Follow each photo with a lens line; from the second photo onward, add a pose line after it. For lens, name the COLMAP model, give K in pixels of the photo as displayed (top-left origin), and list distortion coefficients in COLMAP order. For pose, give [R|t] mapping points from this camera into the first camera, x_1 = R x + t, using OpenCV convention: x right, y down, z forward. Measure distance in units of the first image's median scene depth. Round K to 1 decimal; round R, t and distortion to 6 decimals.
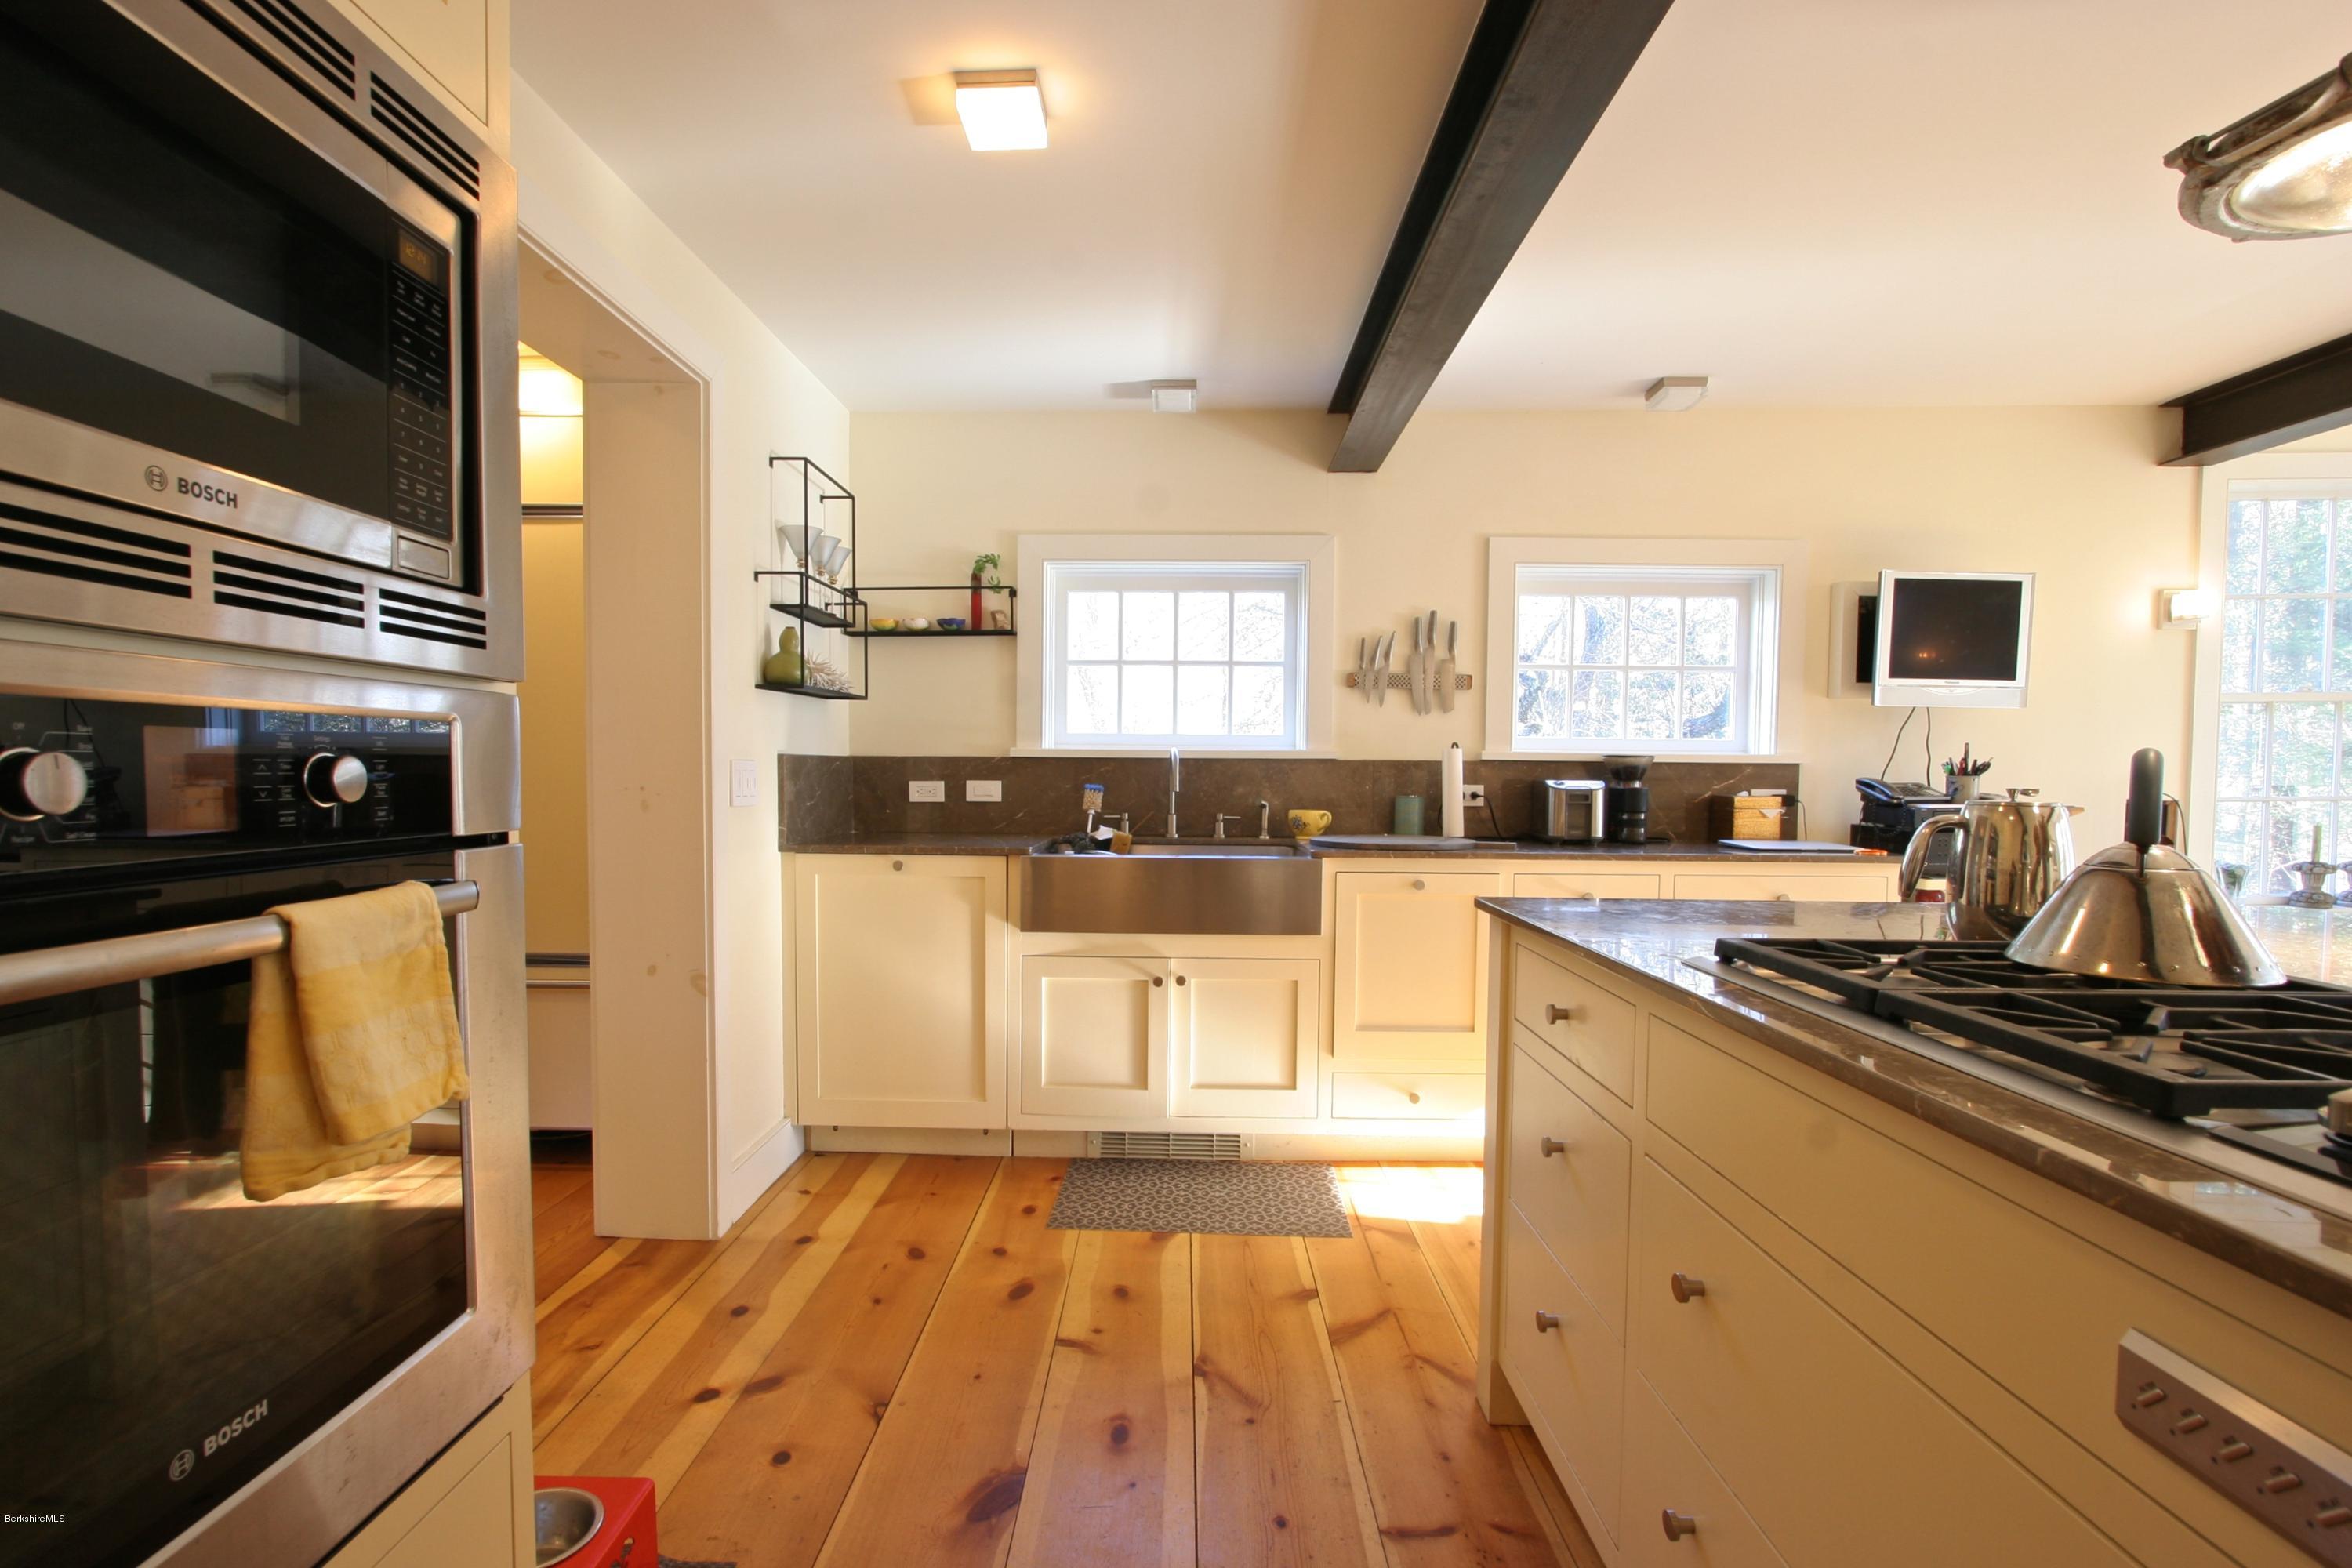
lens RADIAL K [[1088.3, 0, 1166.3], [0, 1088.3, 783.4], [0, 0, 1]] dist [-0.014851, 0.000513]
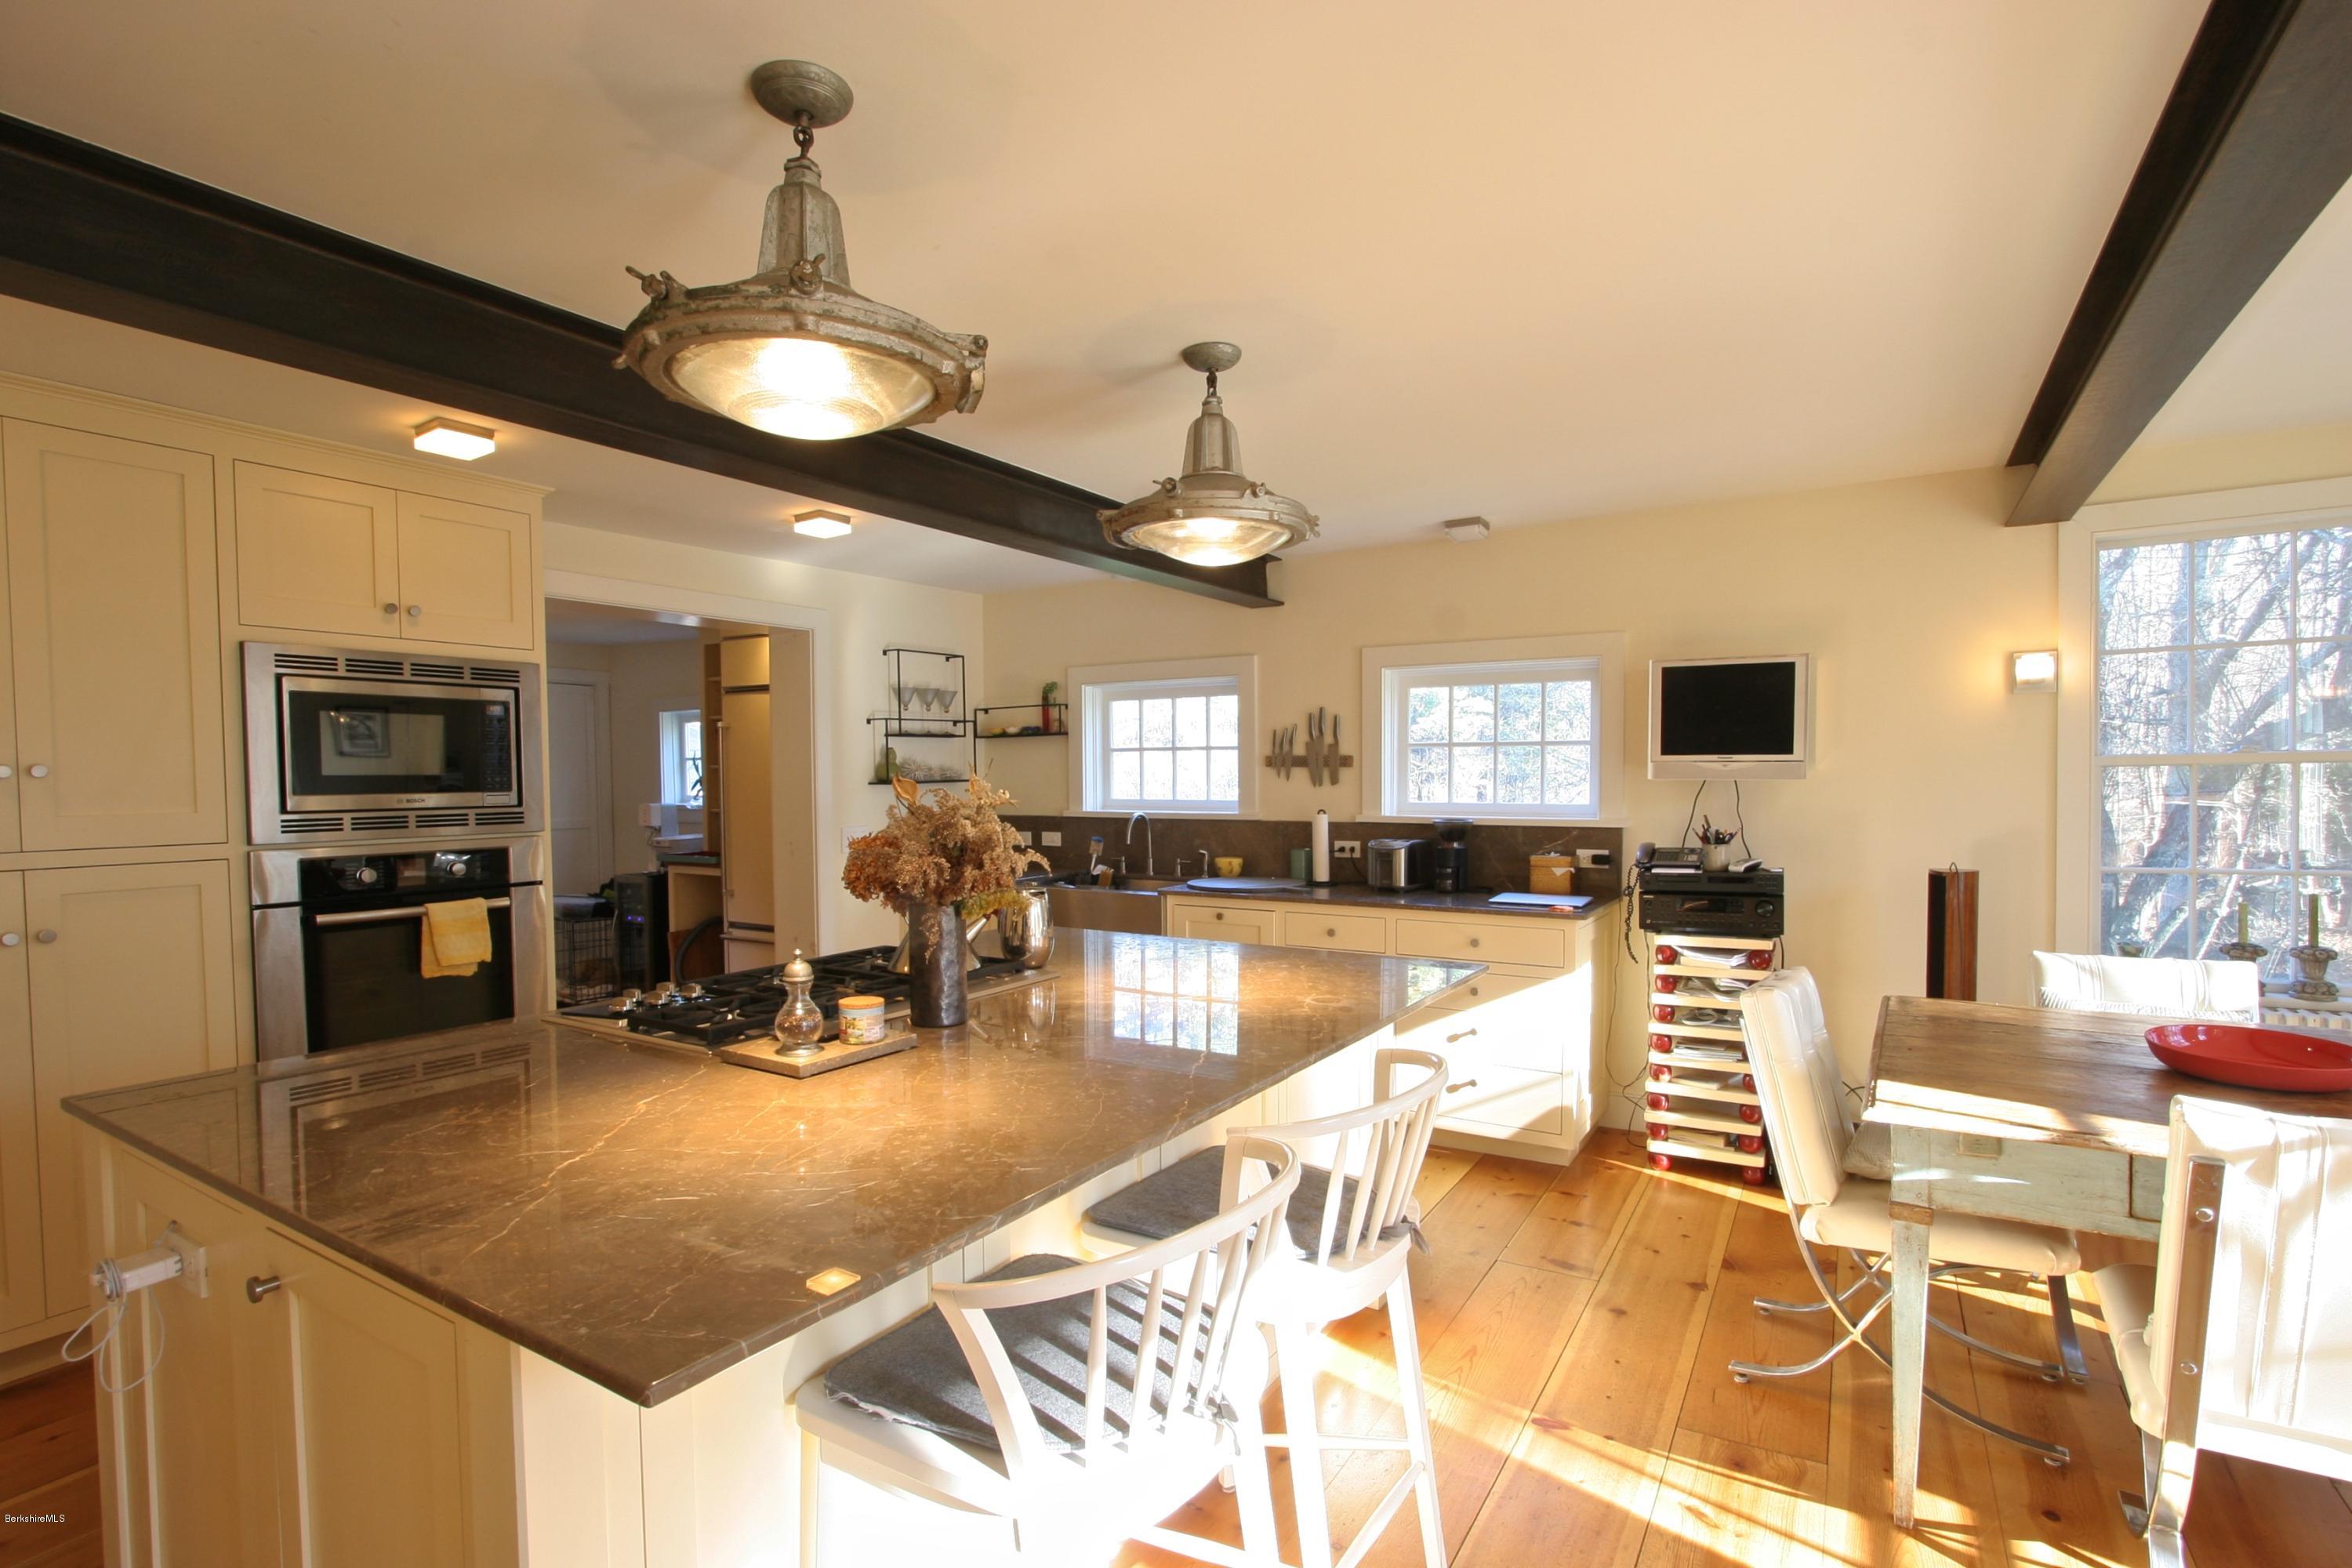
lens RADIAL K [[1088.3, 0, 1166.3], [0, 1088.3, 783.4], [0, 0, 1]] dist [-0.014851, 0.000513]
pose [[0.860063, -0.007477, -0.510133, 0.748813], [0.006130, 0.999972, -0.004322, -0.062586], [0.510151, 0.000590, 0.860085, -0.220647]]
